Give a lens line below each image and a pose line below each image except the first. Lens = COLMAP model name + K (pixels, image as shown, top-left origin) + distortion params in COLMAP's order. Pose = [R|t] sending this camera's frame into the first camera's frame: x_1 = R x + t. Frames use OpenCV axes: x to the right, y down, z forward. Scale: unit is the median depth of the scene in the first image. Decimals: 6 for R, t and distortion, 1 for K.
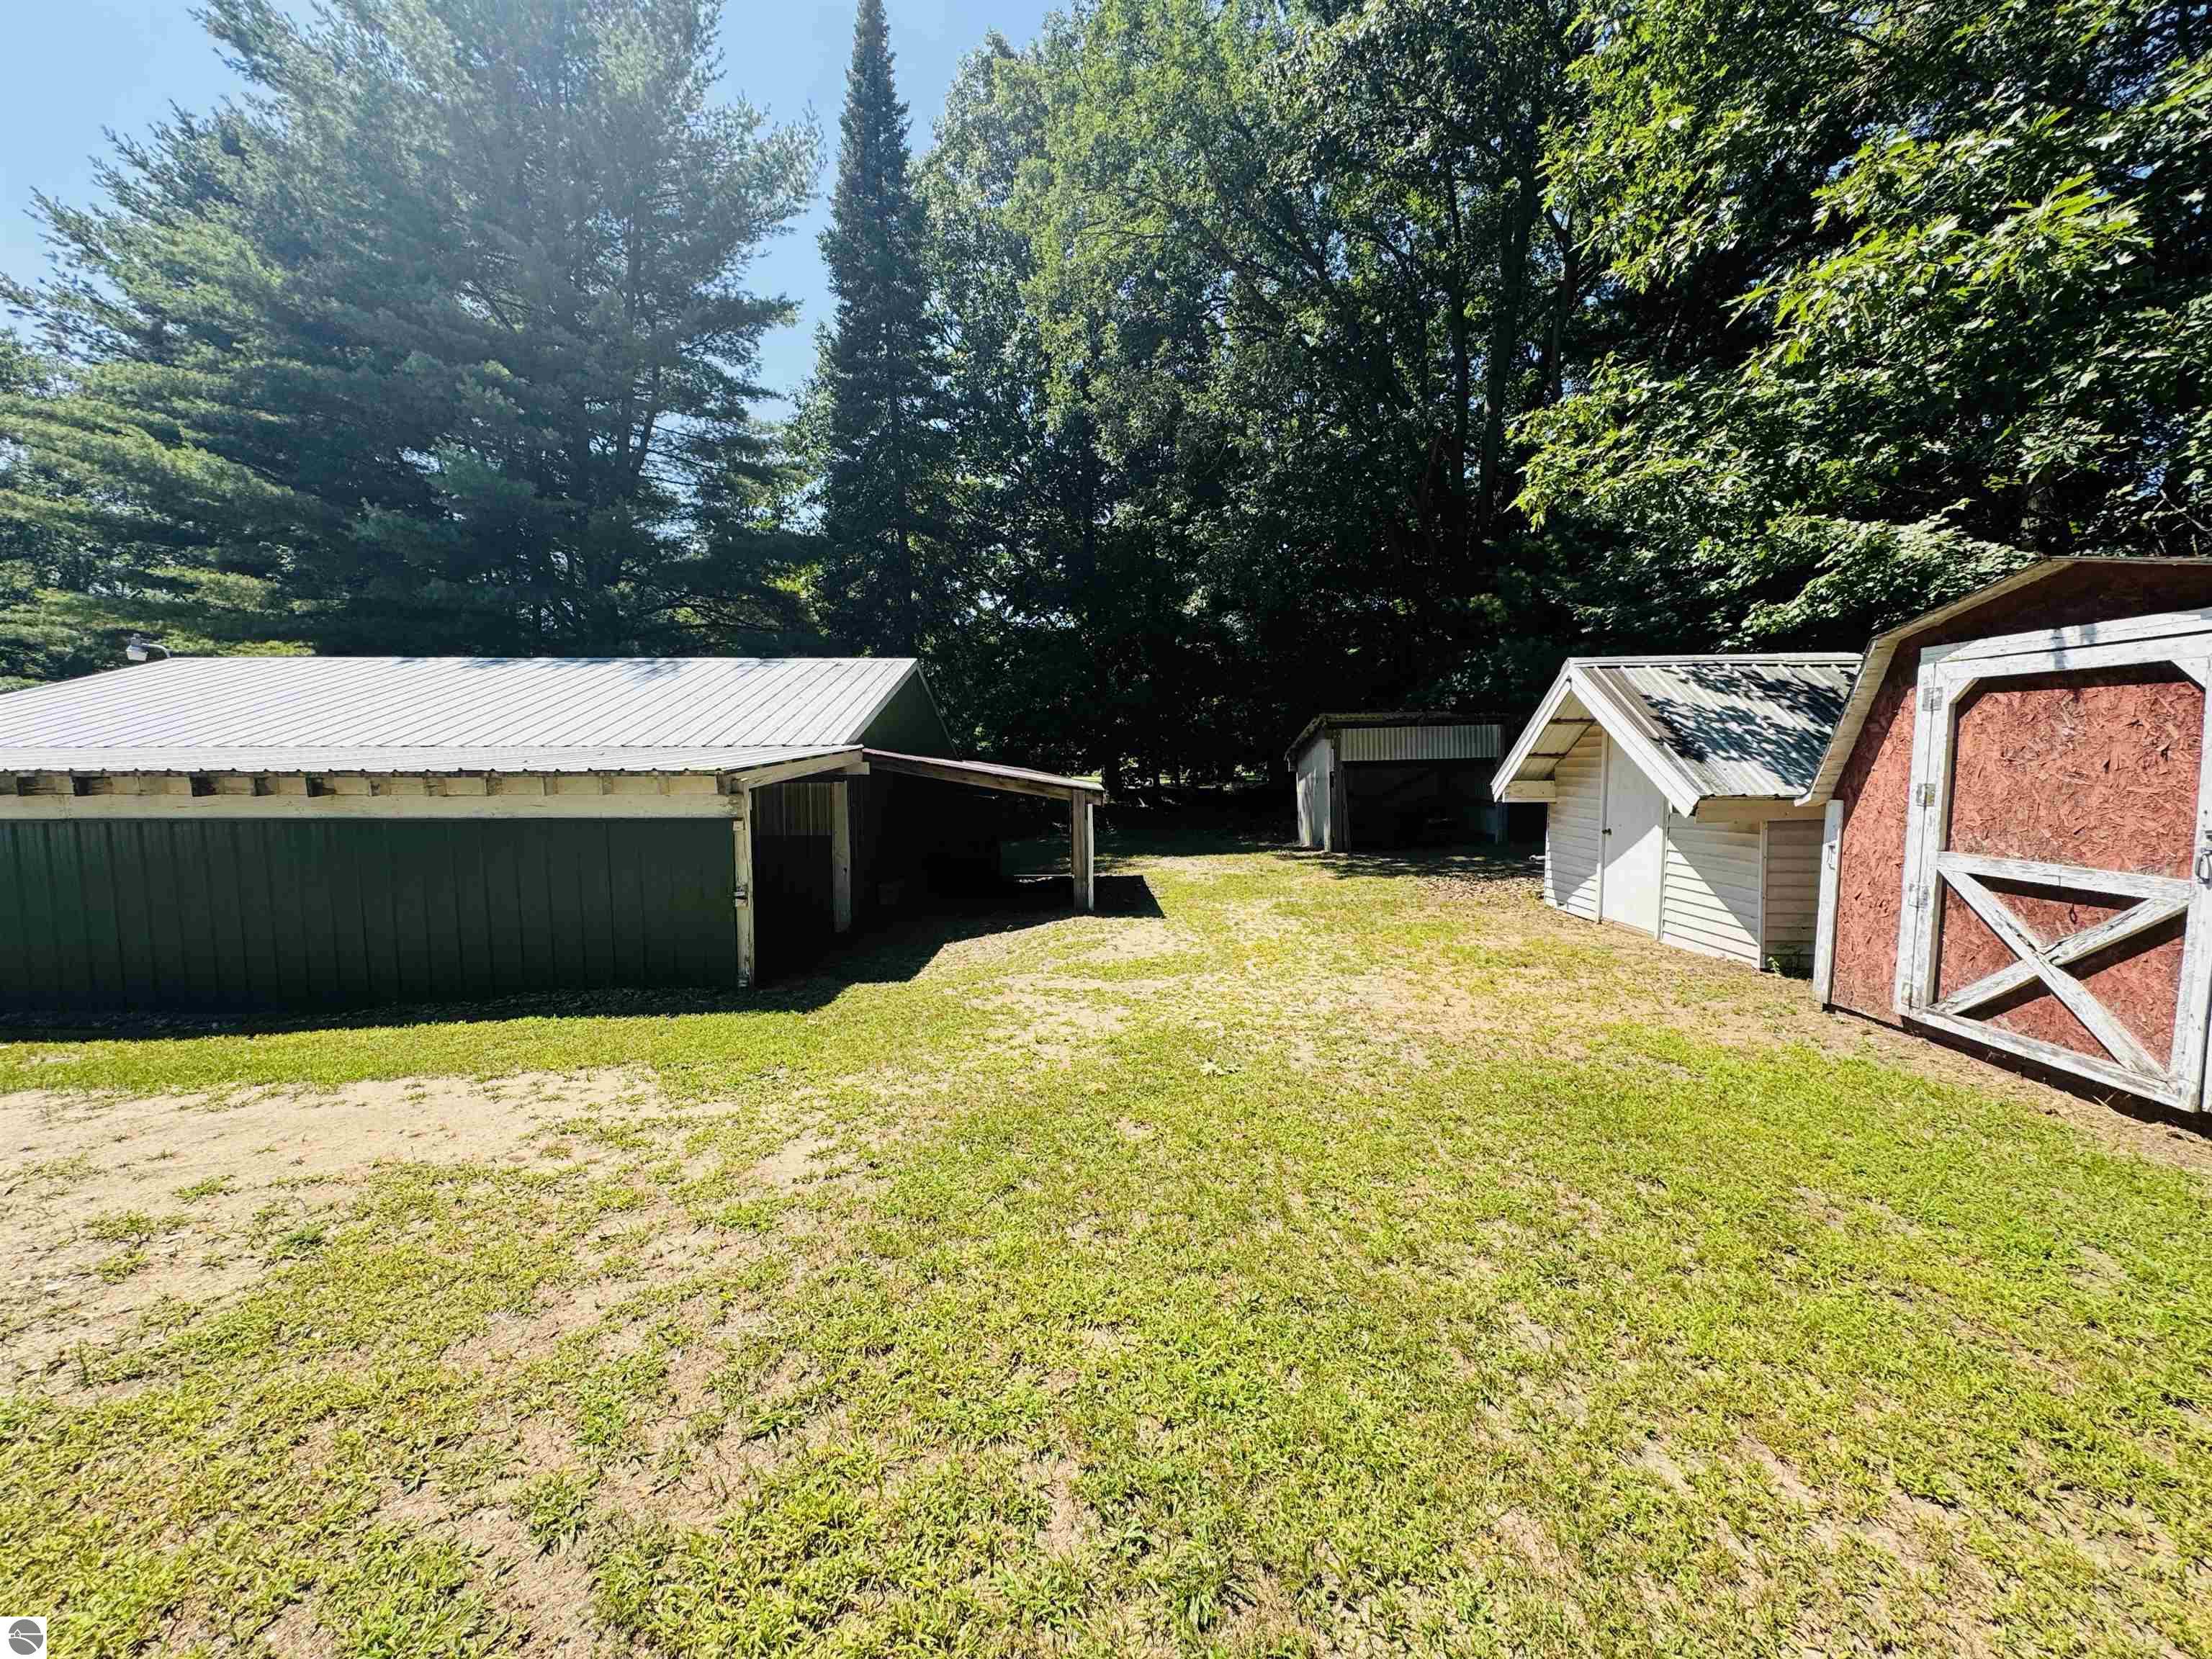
lens RADIAL K [[883.9, 0, 1111.5], [0, 883.9, 828.9], [0, 0, 1]] dist [-0.001821, -0.000090]
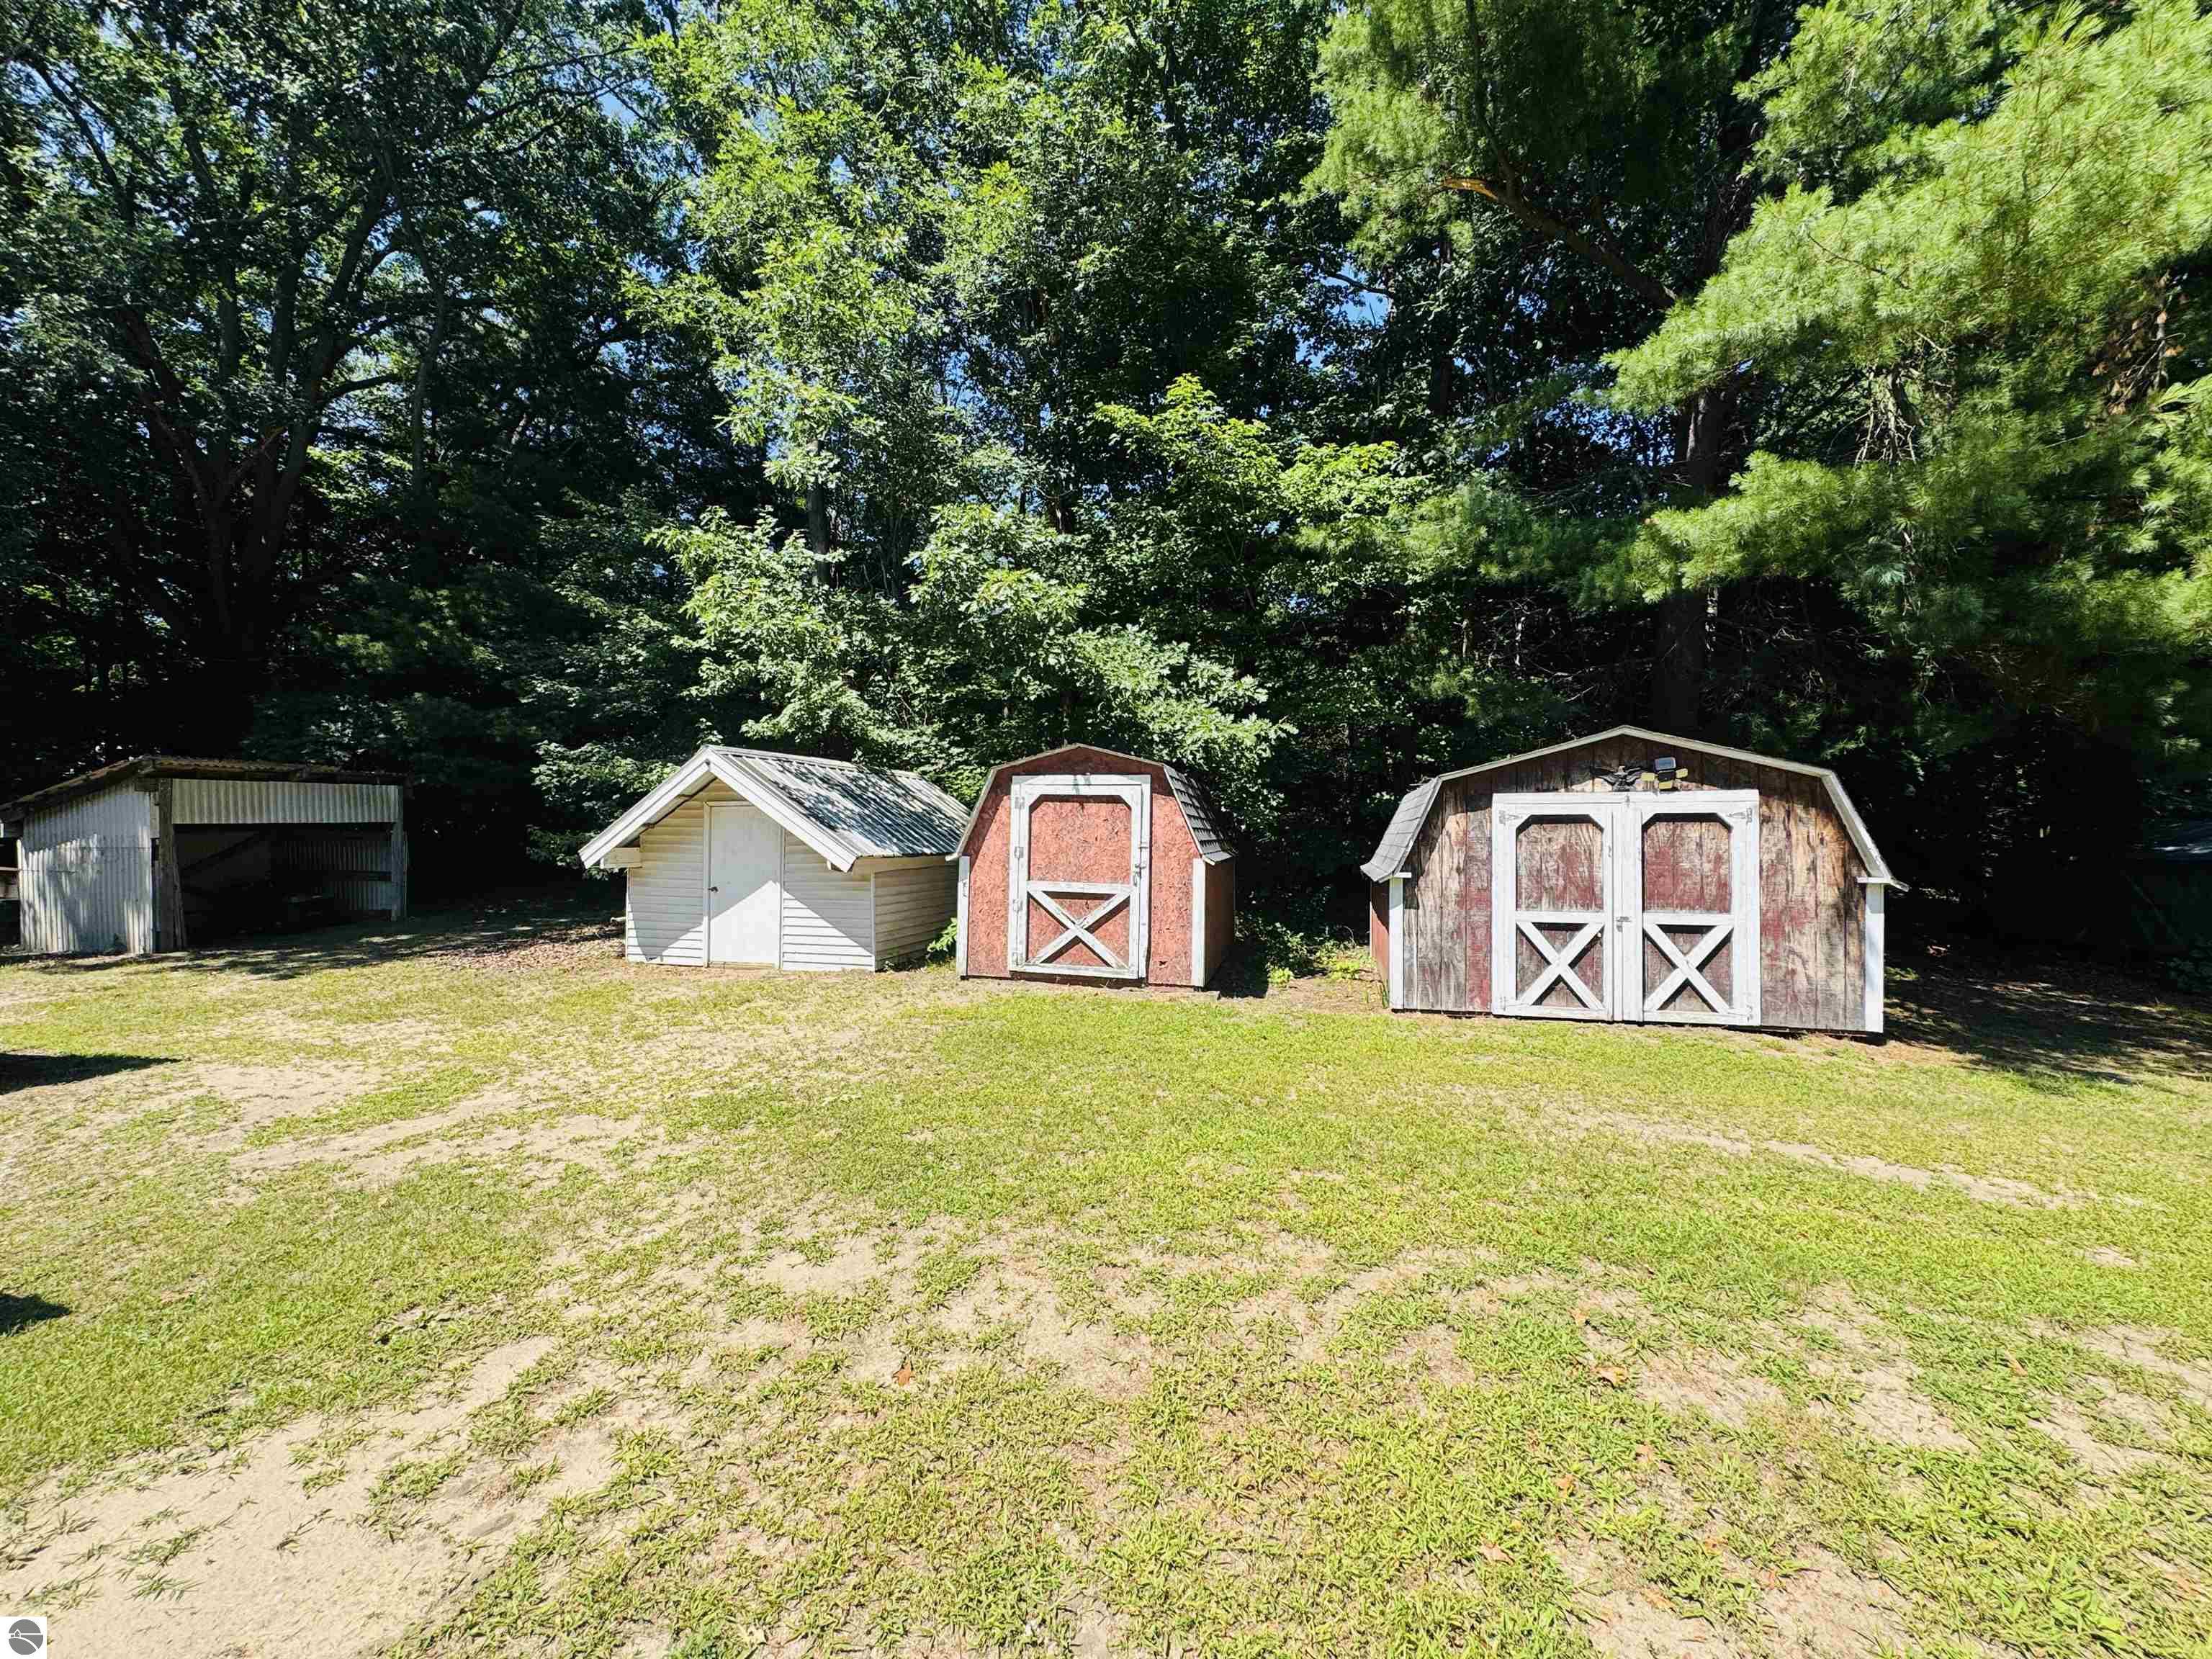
lens RADIAL K [[883.9, 0, 1097.7], [0, 883.9, 851.5], [0, 0, 1]] dist [-0.001821, -0.000090]
pose [[0.242211, -0.014542, 0.970115, -0.668074], [0.061012, 0.998137, -0.000271, -0.021664], [-0.968303, 0.059254, 0.242647, 0.273177]]
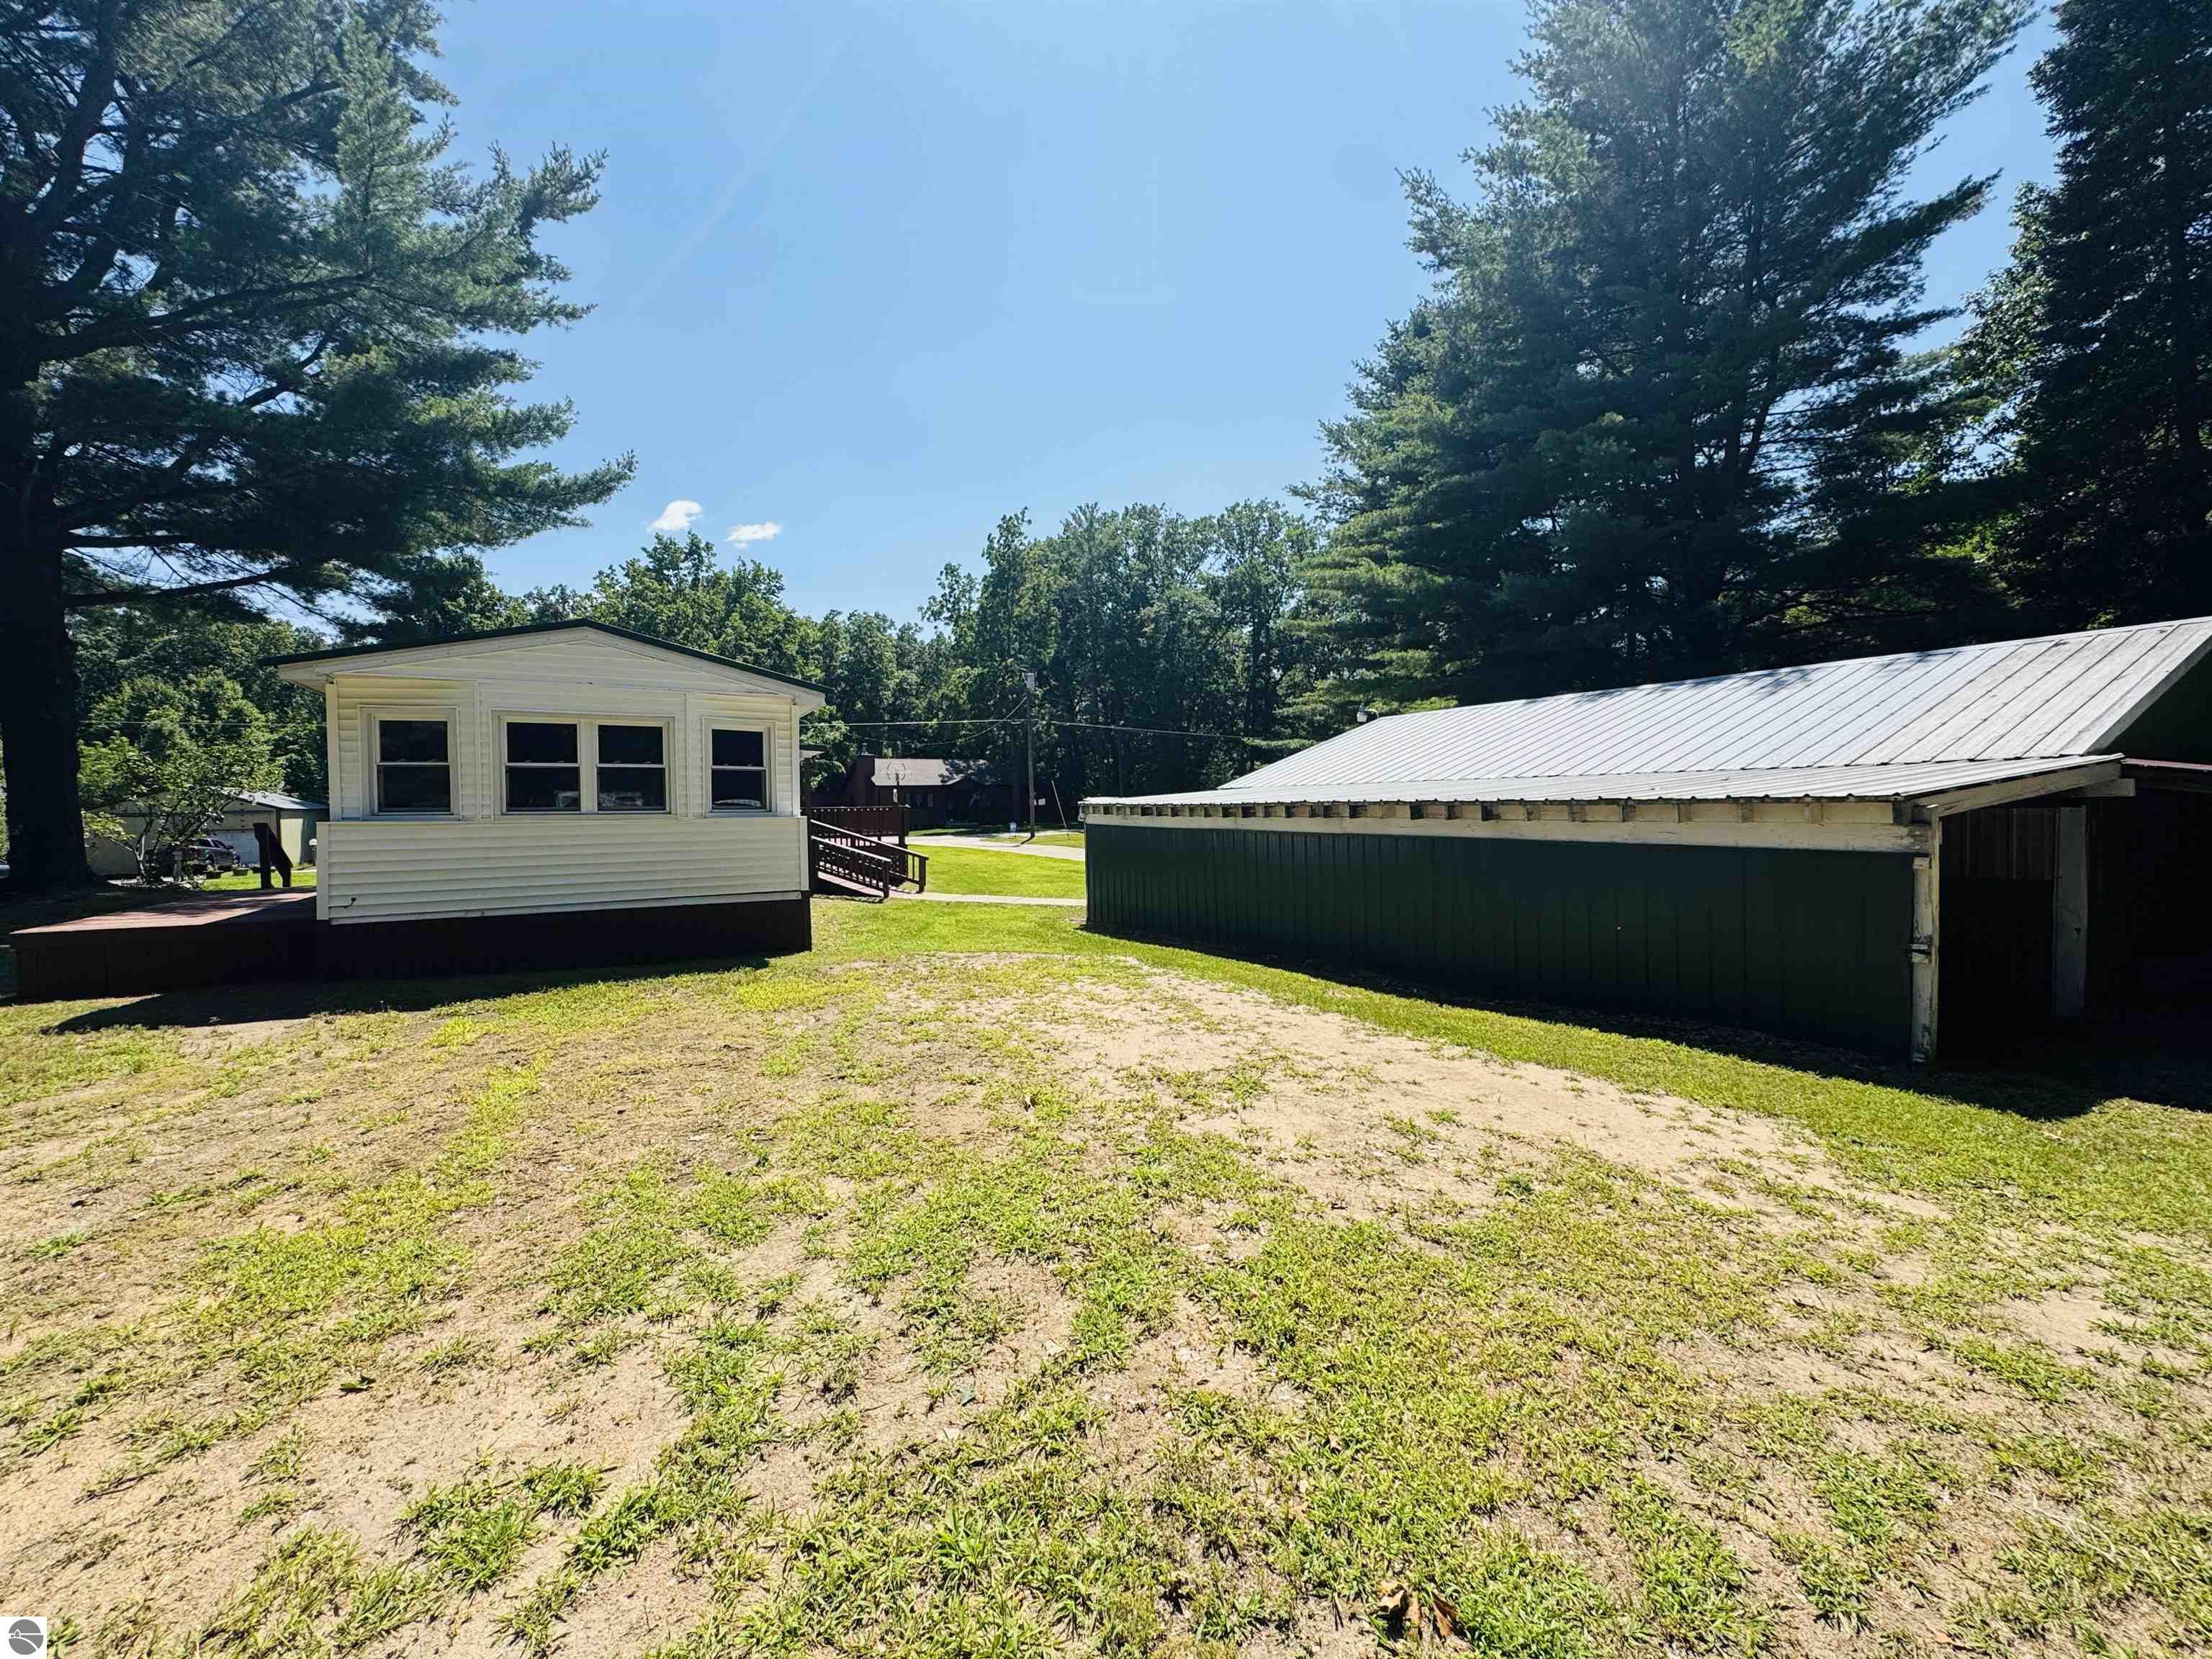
lens RADIAL K [[883.9, 0, 1098.0], [0, 883.9, 831.5], [0, 0, 1]] dist [-0.001821, -0.000090]
pose [[0.451275, 0.023250, -0.892082, -0.043158], [-0.043336, 0.999052, 0.004116, -0.003490], [0.891332, 0.036802, 0.451855, -0.048489]]
